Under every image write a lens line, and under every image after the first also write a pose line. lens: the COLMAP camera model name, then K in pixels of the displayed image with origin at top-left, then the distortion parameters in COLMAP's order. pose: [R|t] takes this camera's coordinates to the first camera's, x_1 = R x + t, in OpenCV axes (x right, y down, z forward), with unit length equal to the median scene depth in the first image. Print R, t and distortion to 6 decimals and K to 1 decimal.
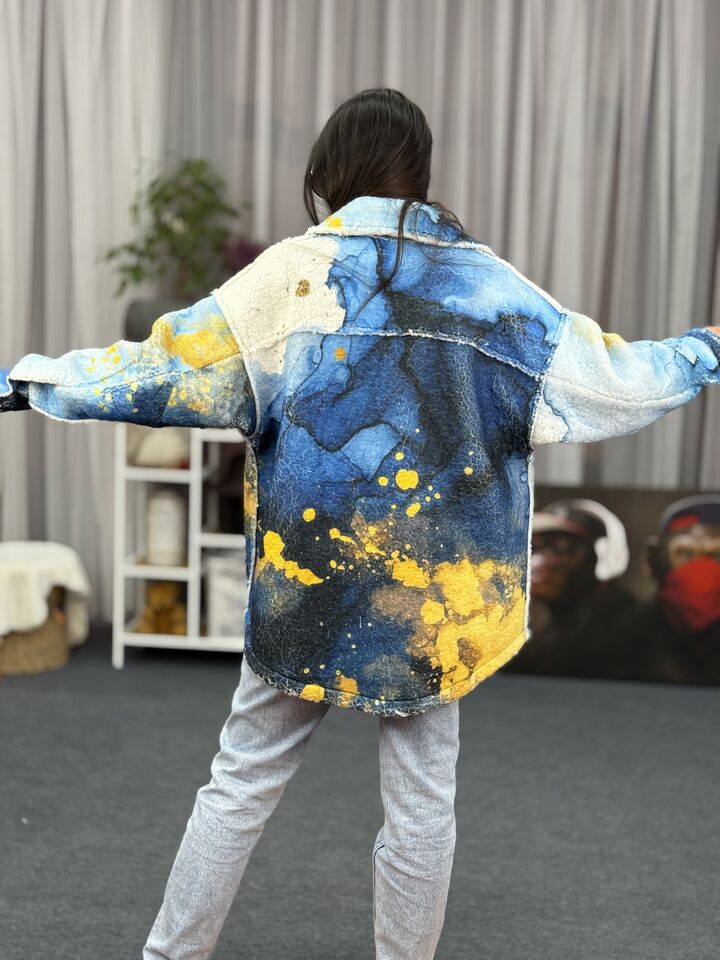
lens RADIAL K [[1321.3, 0, 350.7], [0, 1321.3, 479.6], [0, 0, 1]] dist [0.082271, 0.000000]
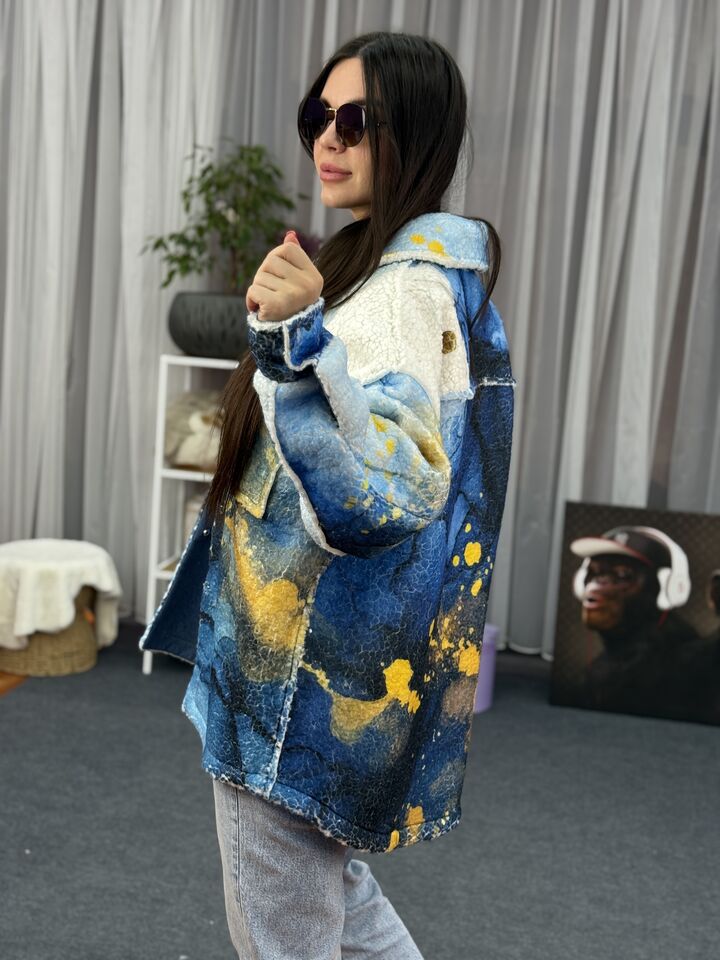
lens RADIAL K [[1321.3, 0, 358.0], [0, 1321.3, 470.6], [0, 0, 1]] dist [0.082271, 0.000000]
pose [[0.997880, 0.047899, -0.044054, 0.012032], [-0.047342, 0.998786, 0.013607, -0.026372], [0.044652, -0.011492, 0.998936, 0.054339]]
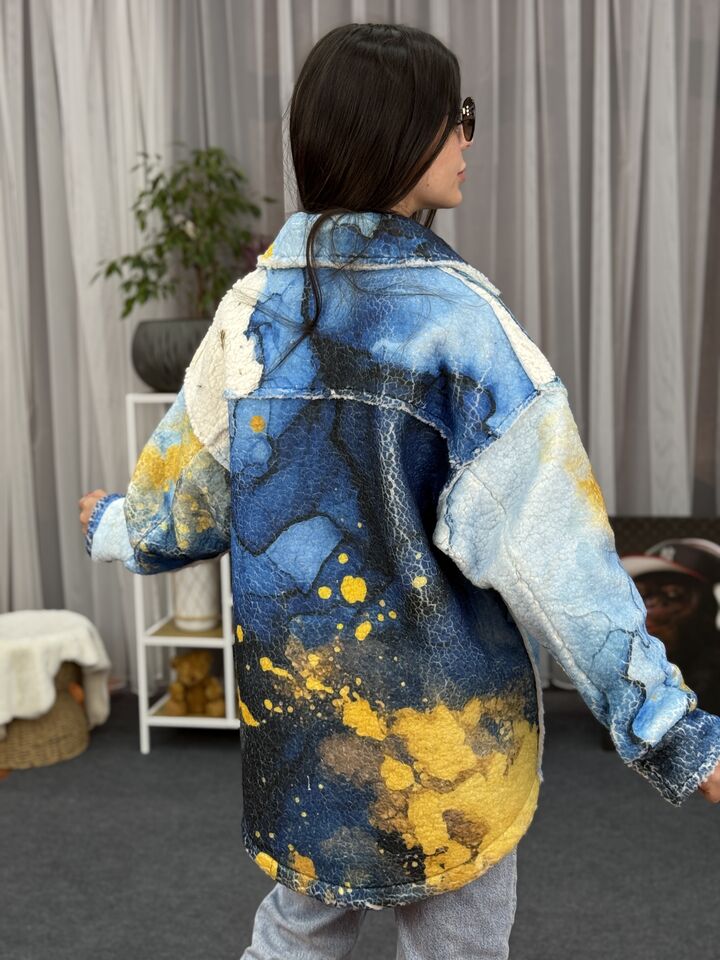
lens RADIAL K [[1321.3, 0, 367.2], [0, 1321.3, 476.4], [0, 0, 1]] dist [0.082271, 0.000000]
pose [[0.996541, -0.044979, -0.069884, 0.033749], [0.045586, 0.998935, 0.007113, -0.036464], [0.069489, -0.010274, 0.997530, 0.171154]]
